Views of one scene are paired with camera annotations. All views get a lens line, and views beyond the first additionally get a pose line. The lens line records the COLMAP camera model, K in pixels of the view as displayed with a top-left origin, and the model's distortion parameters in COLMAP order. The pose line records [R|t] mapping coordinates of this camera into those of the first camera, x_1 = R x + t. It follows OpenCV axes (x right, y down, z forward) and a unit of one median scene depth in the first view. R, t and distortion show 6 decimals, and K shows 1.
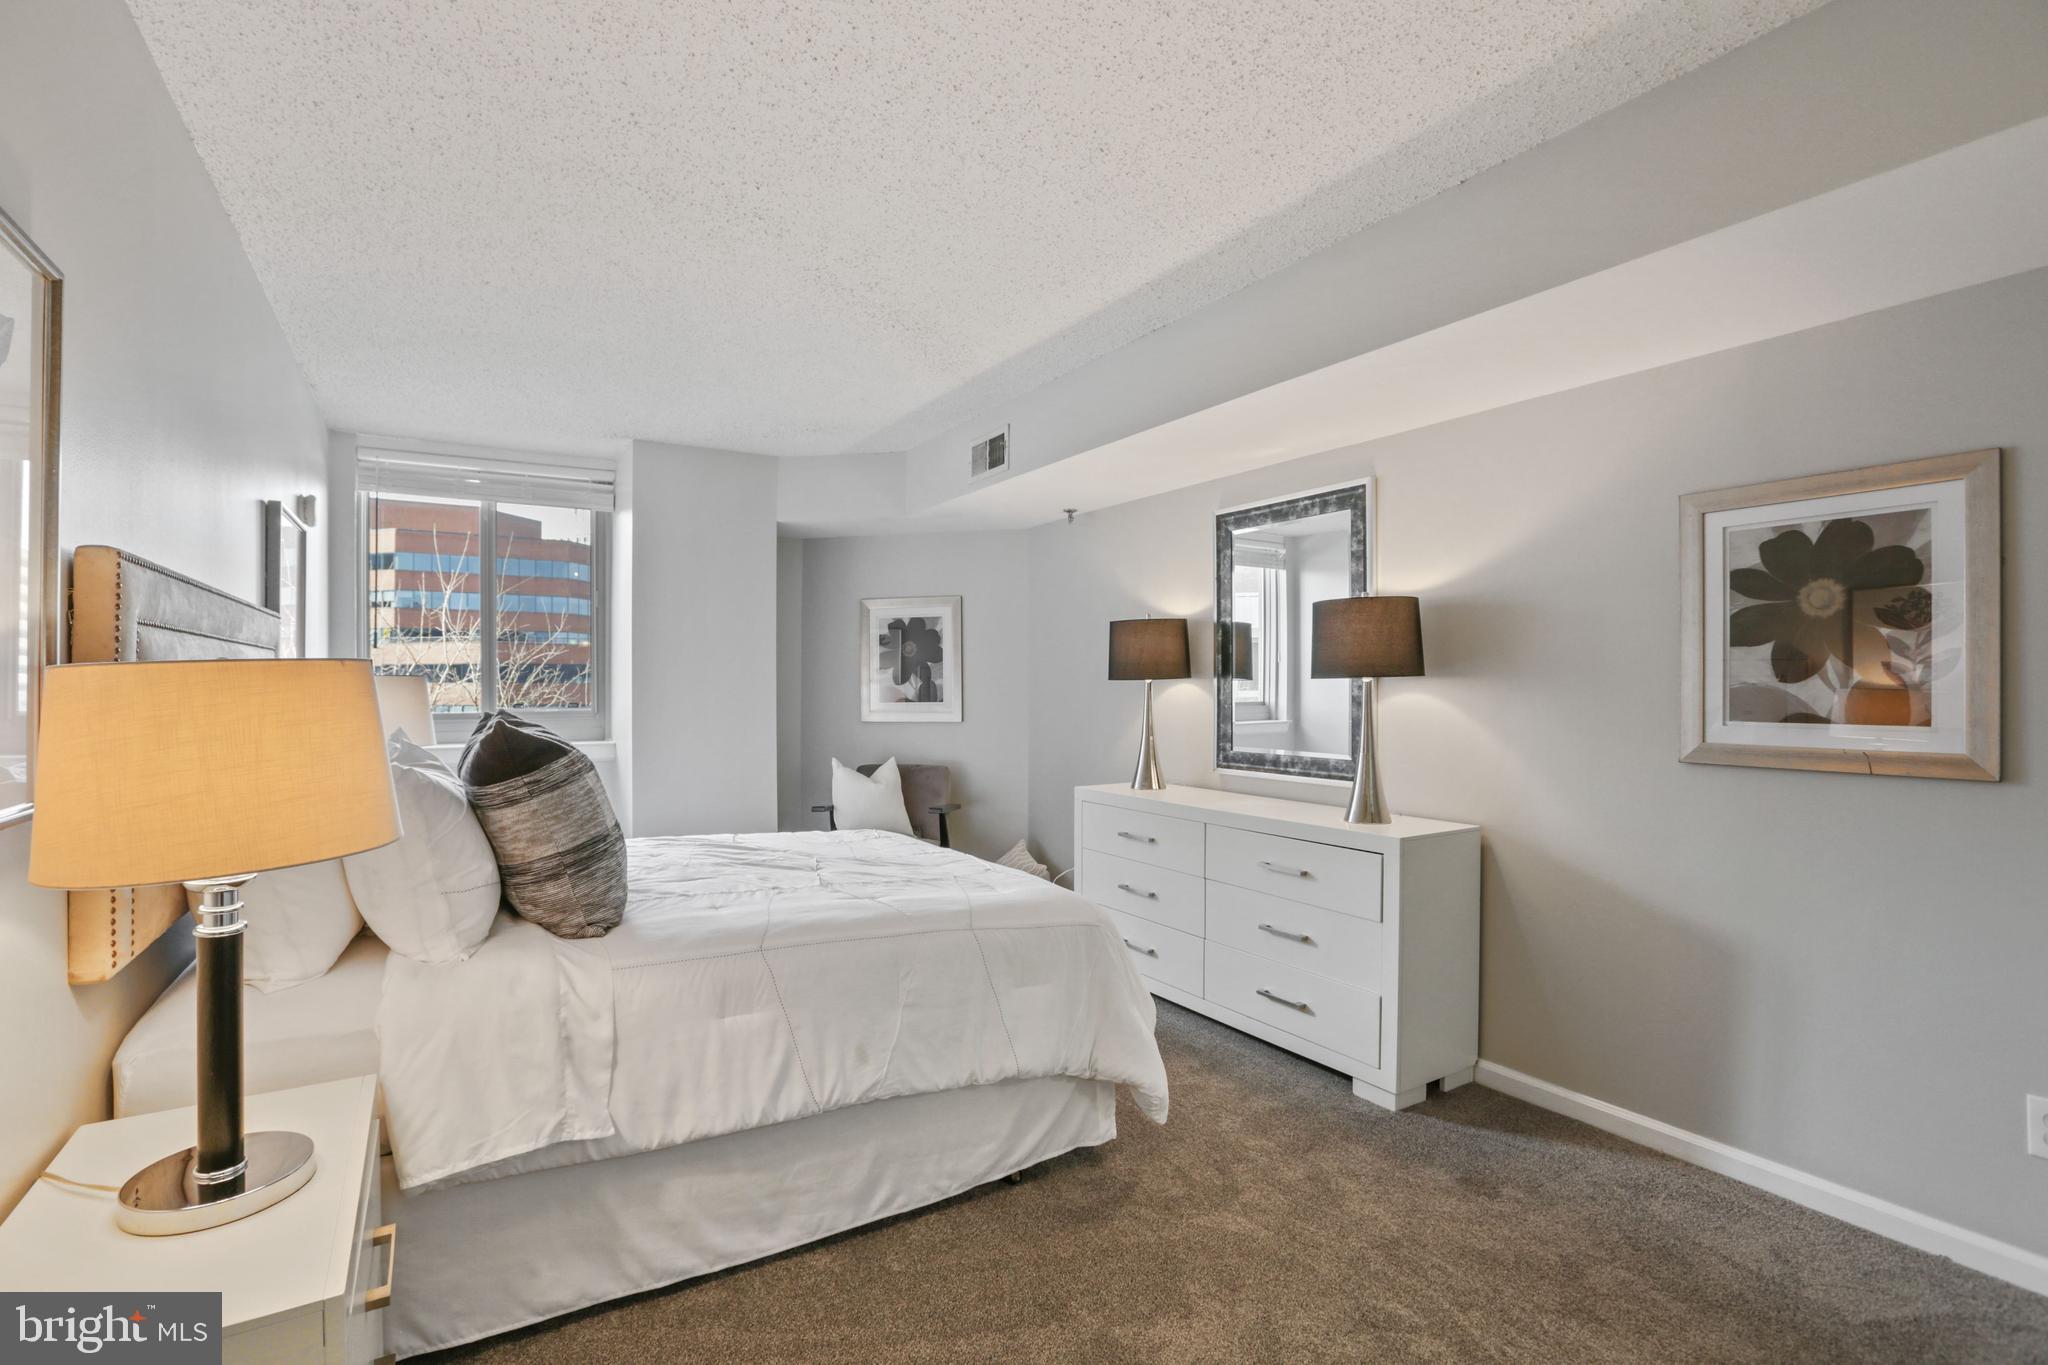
lens RADIAL K [[920.1, 0, 1000.8], [0, 920.1, 706.3], [0, 0, 1]] dist [-0.046028, 0.018952]
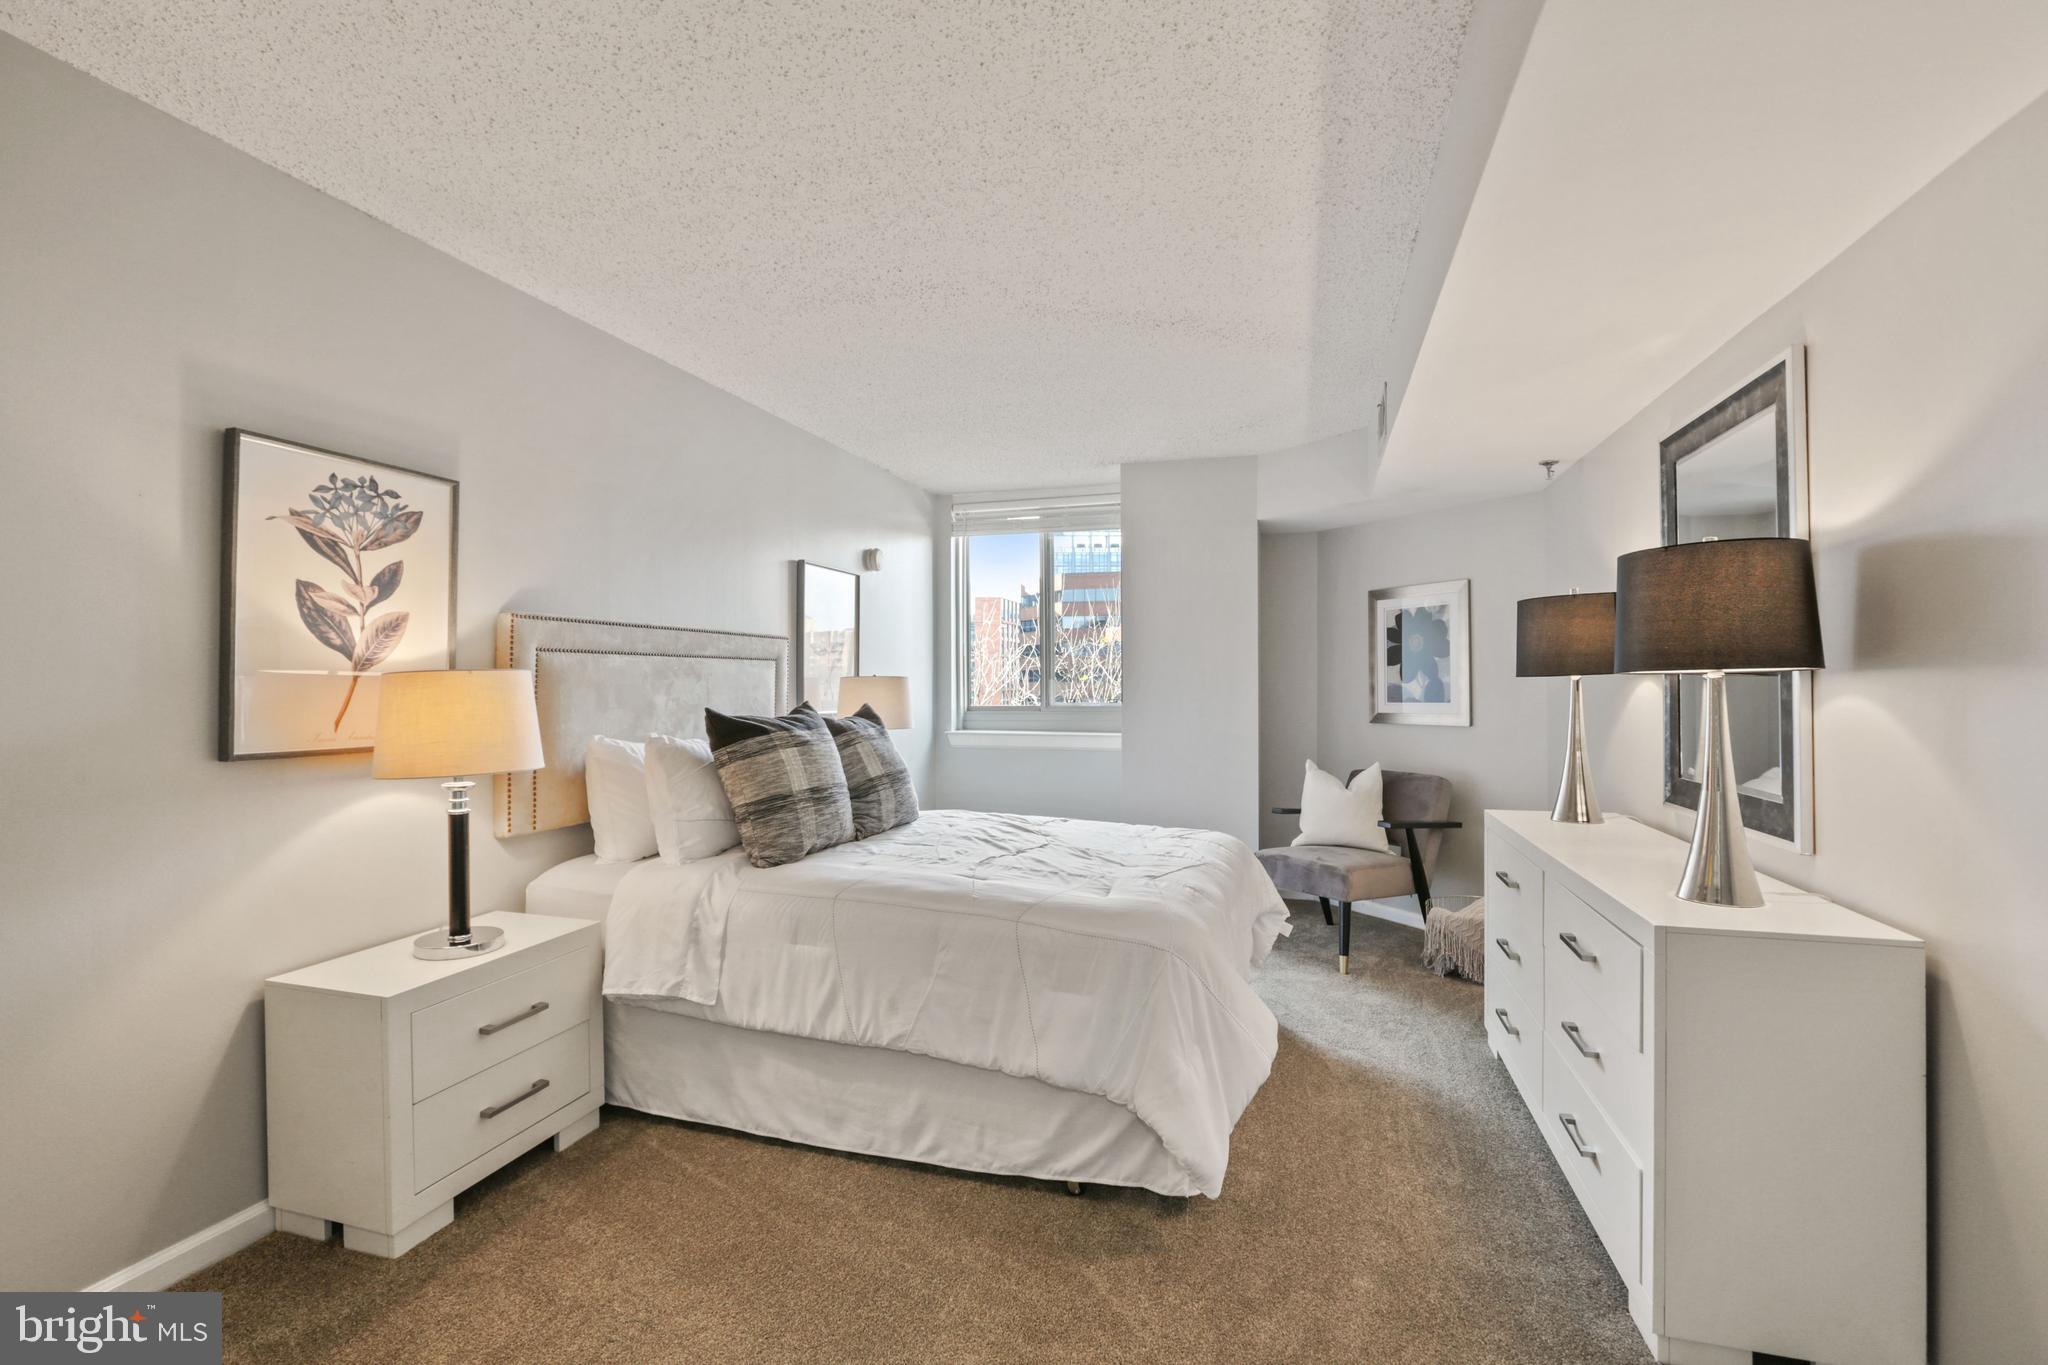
lens RADIAL K [[926.7, 0, 1023.9], [0, 926.7, 687.6], [0, 0, 1]] dist [-0.061406, 0.024283]
pose [[0.675604, 0.002428, -0.737261, 0.783682], [-0.015866, 0.999811, -0.011247, -0.007639], [0.737094, 0.019296, 0.675514, 0.326574]]
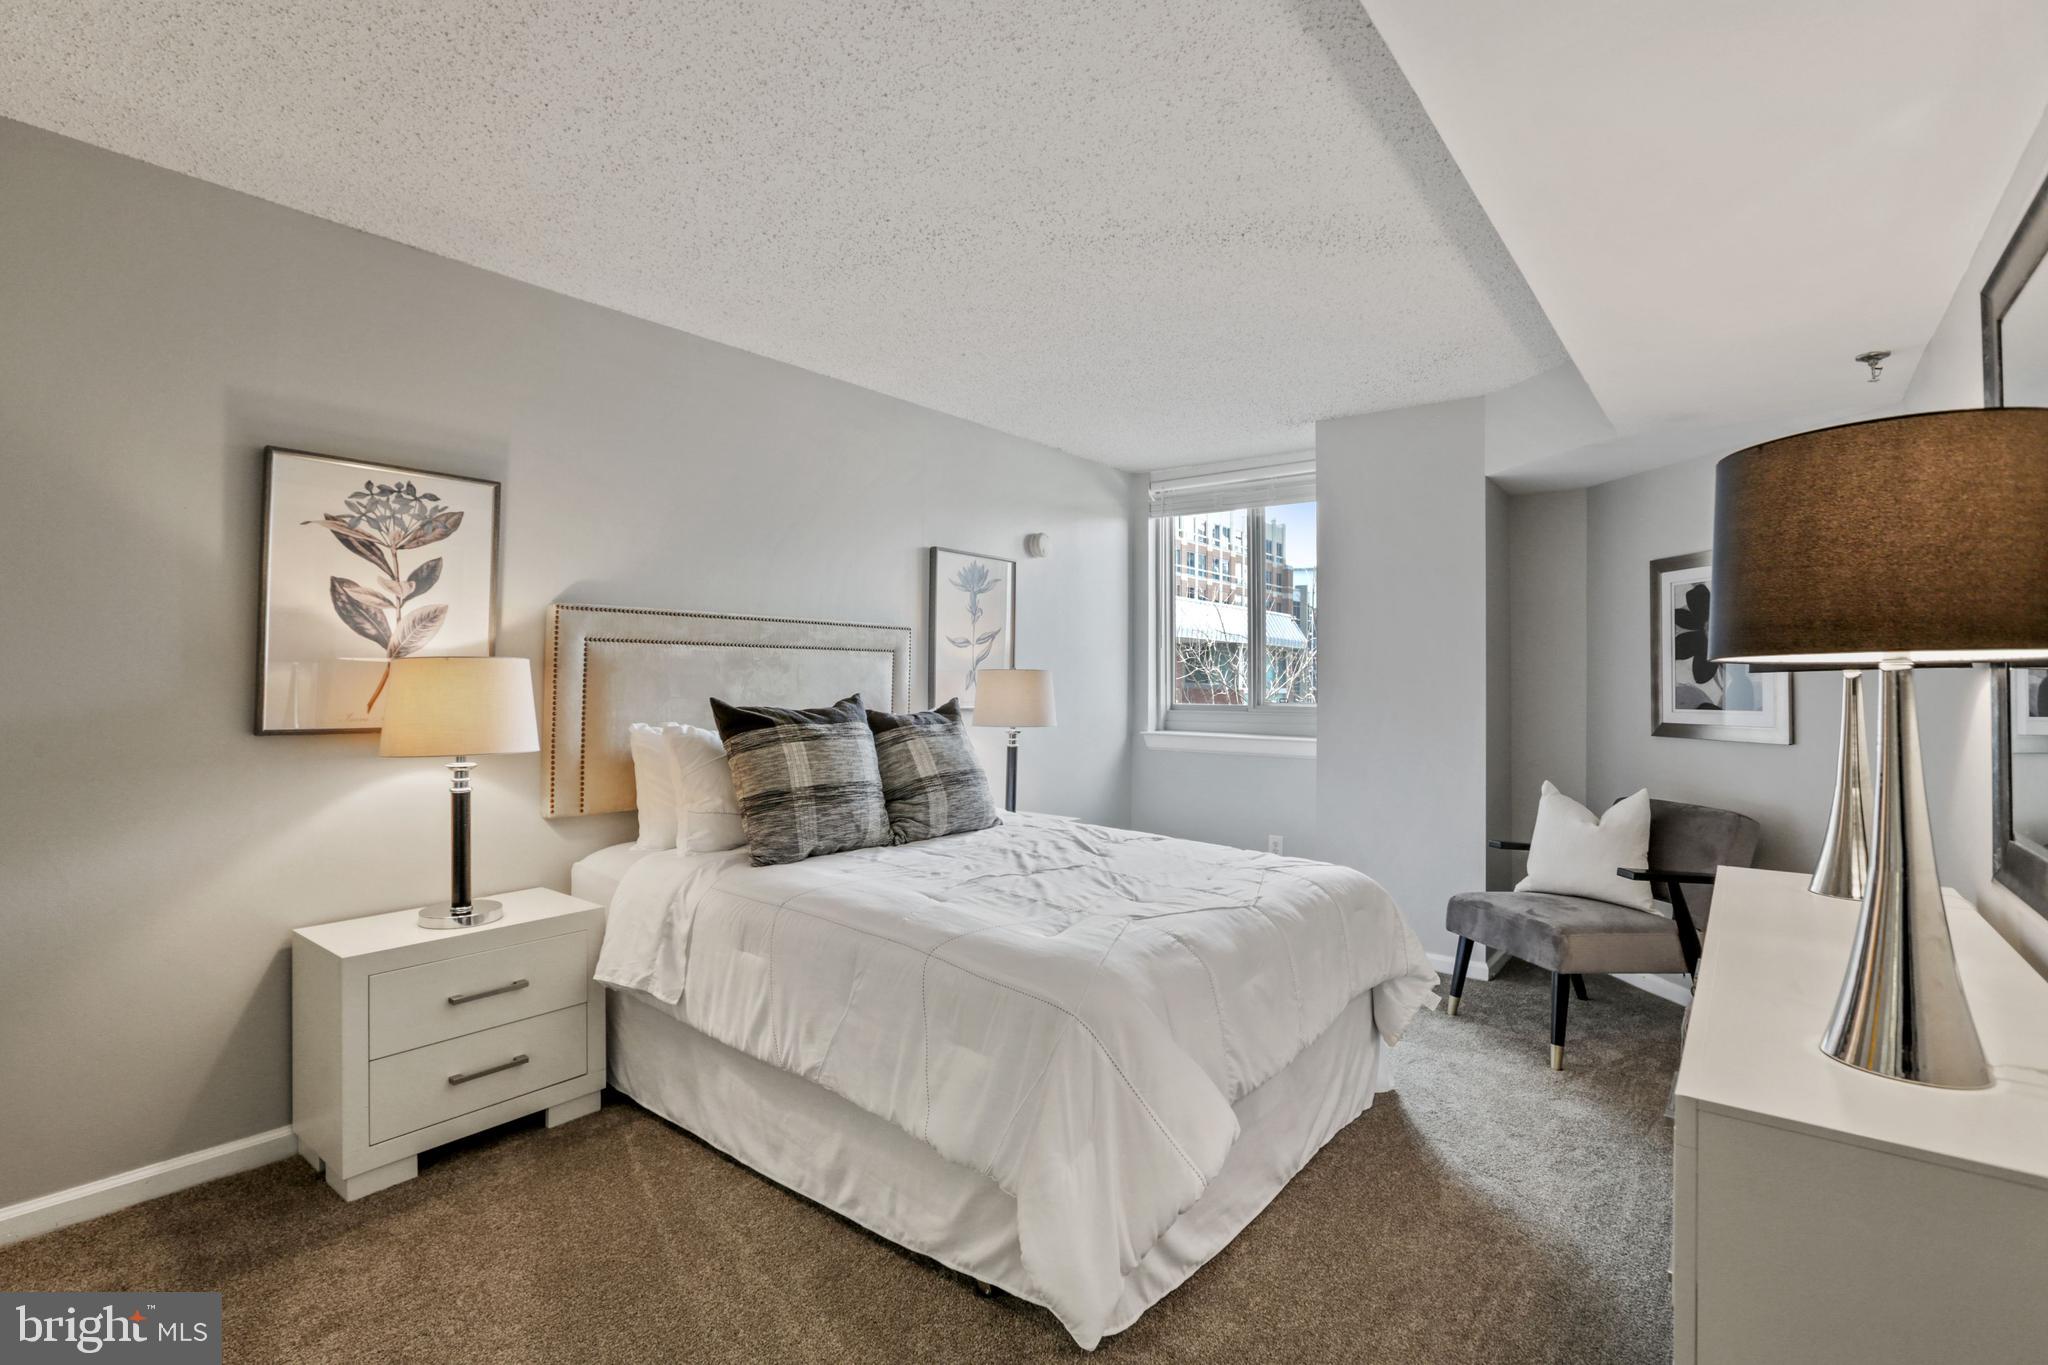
lens RADIAL K [[957.5, 0, 1012.0], [0, 957.5, 670.7], [0, 0, 1]] dist [-0.053778, 0.020732]
pose [[0.355948, -0.005585, -0.934489, 0.900314], [-0.030604, 0.999376, -0.017630, -0.013783], [0.934004, 0.034874, 0.355555, 0.795902]]
